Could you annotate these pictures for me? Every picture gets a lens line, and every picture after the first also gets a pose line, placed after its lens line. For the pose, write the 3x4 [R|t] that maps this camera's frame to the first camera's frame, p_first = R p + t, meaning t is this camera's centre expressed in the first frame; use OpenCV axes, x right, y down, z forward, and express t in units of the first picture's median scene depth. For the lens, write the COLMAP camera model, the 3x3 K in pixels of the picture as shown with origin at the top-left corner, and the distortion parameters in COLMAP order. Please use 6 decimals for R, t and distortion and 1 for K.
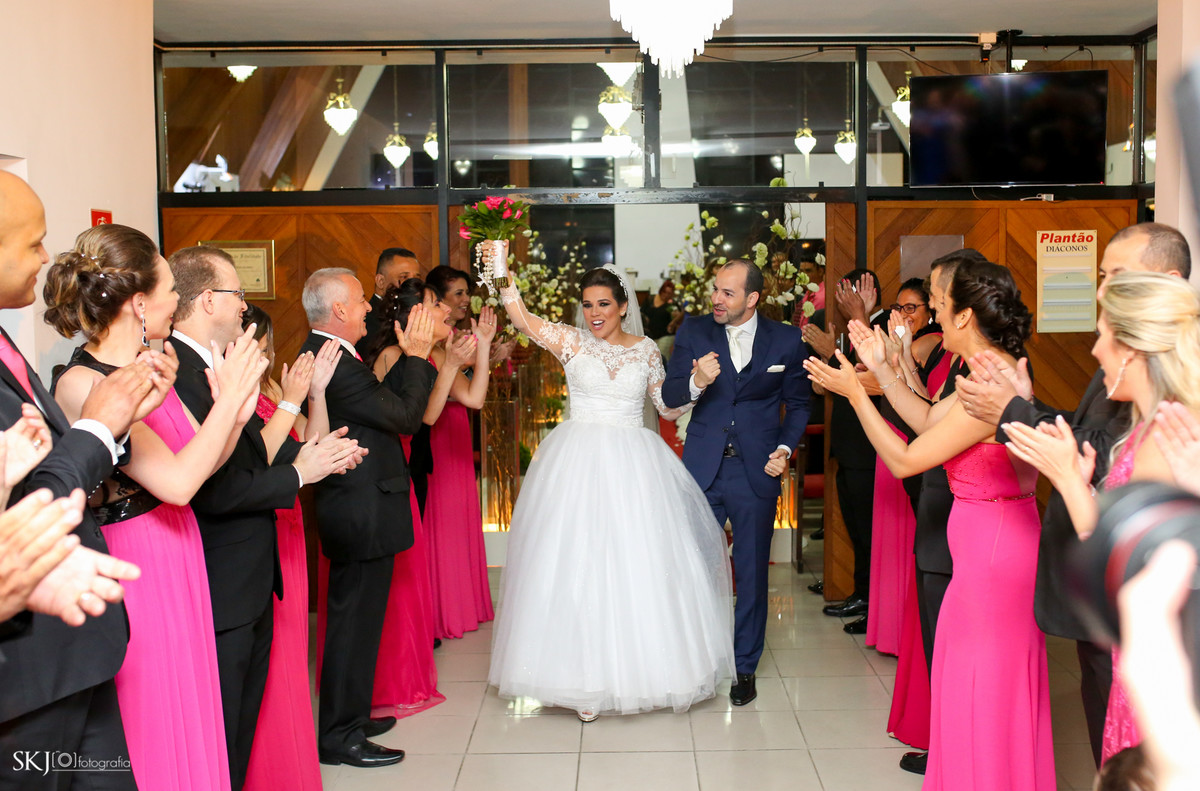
lens RADIAL K [[1143.6, 0, 602.7], [0, 1143.6, 394.2], [0, 0, 1]] dist [-0.005788, 0.000000]
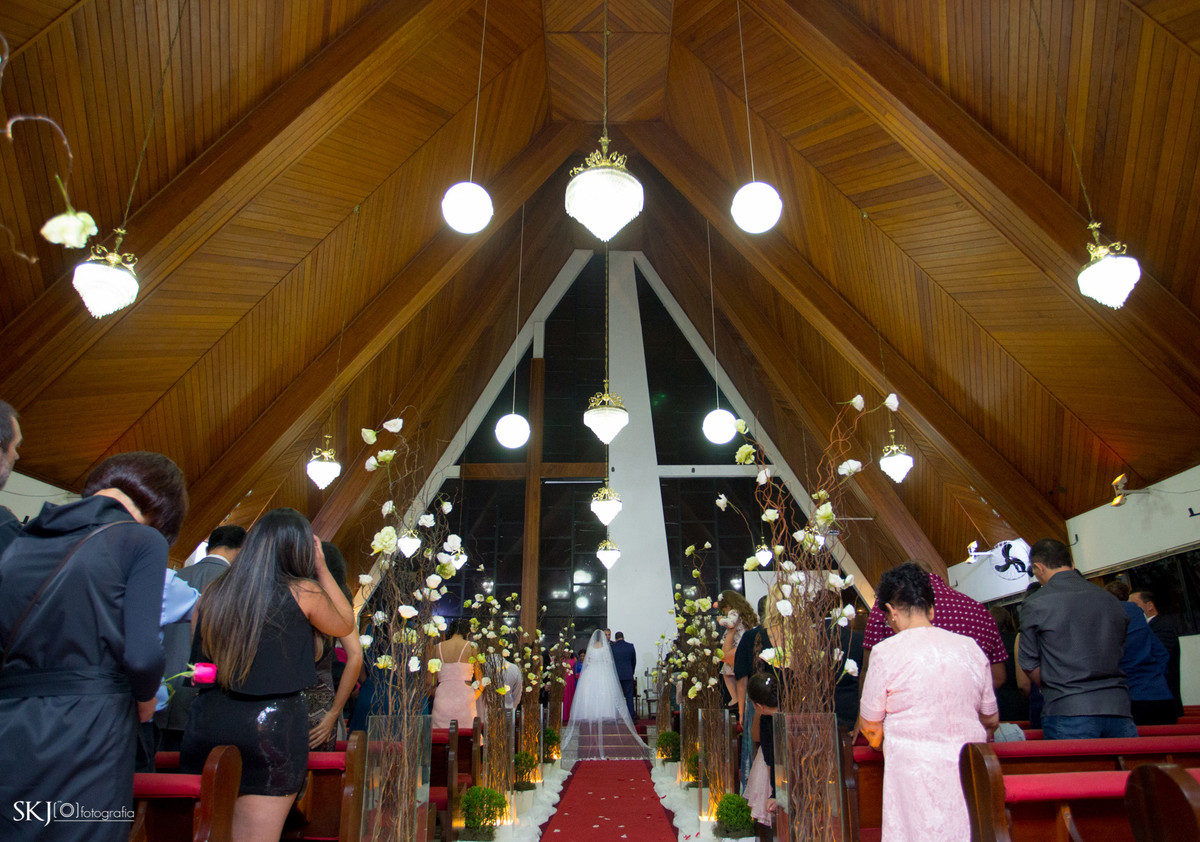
lens RADIAL K [[780.0, 0, 612.1], [0, 780.0, 411.9], [0, 0, 1]] dist [-0.048016, 0.006630]
pose [[0.999903, 0.009836, 0.009812, 0.009555], [-0.004605, 0.900969, -0.433860, 0.000212], [-0.013108, 0.433772, 0.900927, 0.263605]]
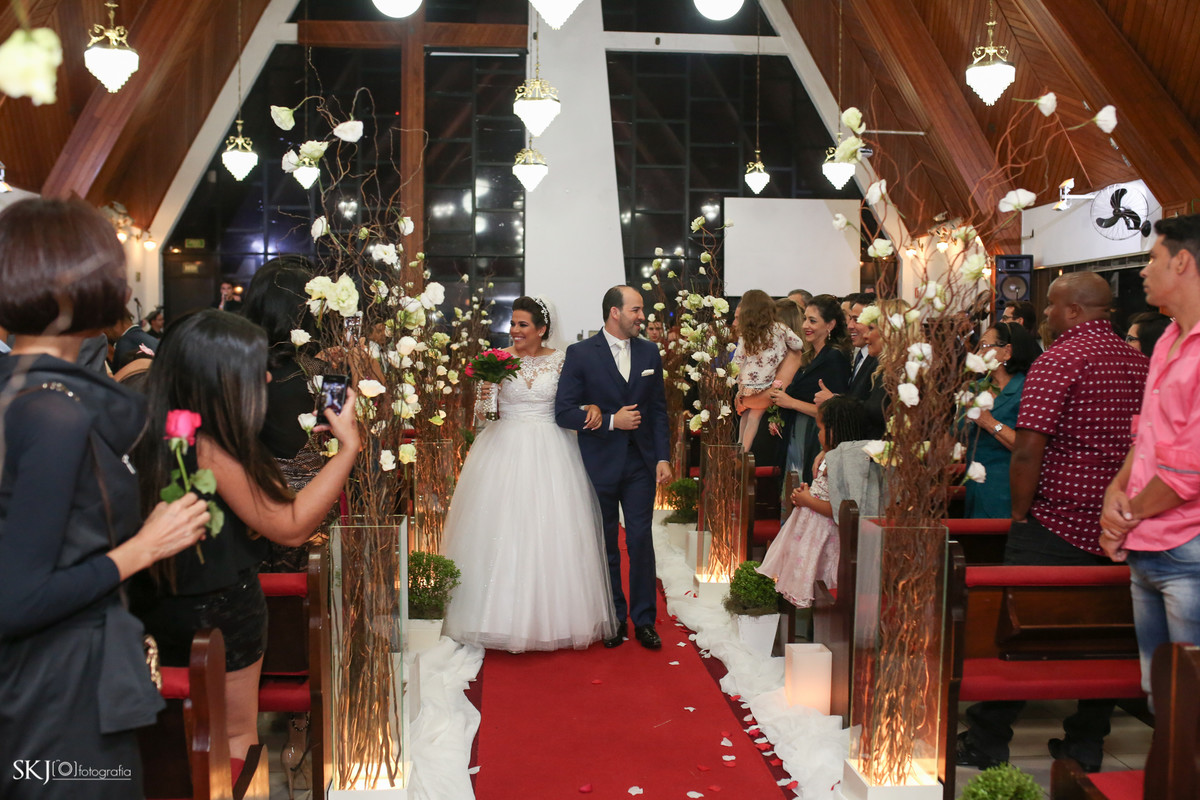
lens RADIAL K [[1143.6, 0, 588.5], [0, 1143.6, 401.2], [0, 0, 1]] dist [-0.005788, 0.000000]
pose [[0.996985, 0.015086, 0.076113, -0.008581], [-0.011018, 0.998503, -0.053583, -0.018171], [-0.076807, 0.052583, 0.995658, 0.257458]]
